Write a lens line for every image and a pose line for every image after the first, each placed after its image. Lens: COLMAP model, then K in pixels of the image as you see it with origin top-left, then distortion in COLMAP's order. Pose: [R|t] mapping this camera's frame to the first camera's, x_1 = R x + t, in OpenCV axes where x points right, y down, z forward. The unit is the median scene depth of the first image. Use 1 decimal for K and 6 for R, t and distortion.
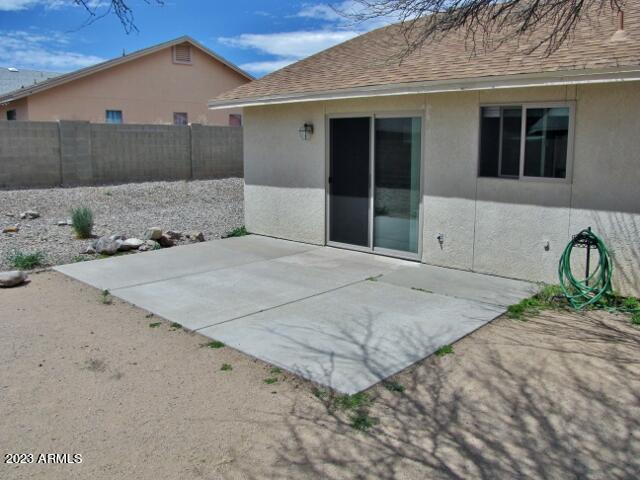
lens RADIAL K [[527.3, 0, 320.0], [0, 527.3, 240.0], [0, 0, 1]] dist [-0.121986, 0.114103]
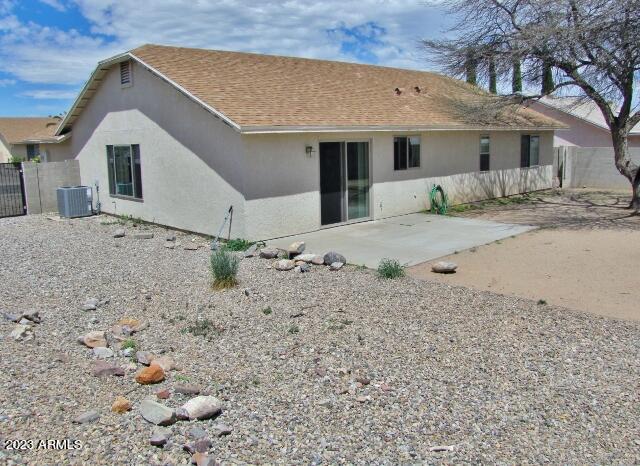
lens RADIAL K [[550.8, 0, 320.0], [0, 550.8, 233.0], [0, 0, 1]] dist [-0.169520, 0.195426]
pose [[0.063744, -0.176464, 0.982241, -1.609572], [0.200010, 0.966532, 0.160662, -0.243773], [-0.977718, 0.186217, 0.096906, 0.937014]]
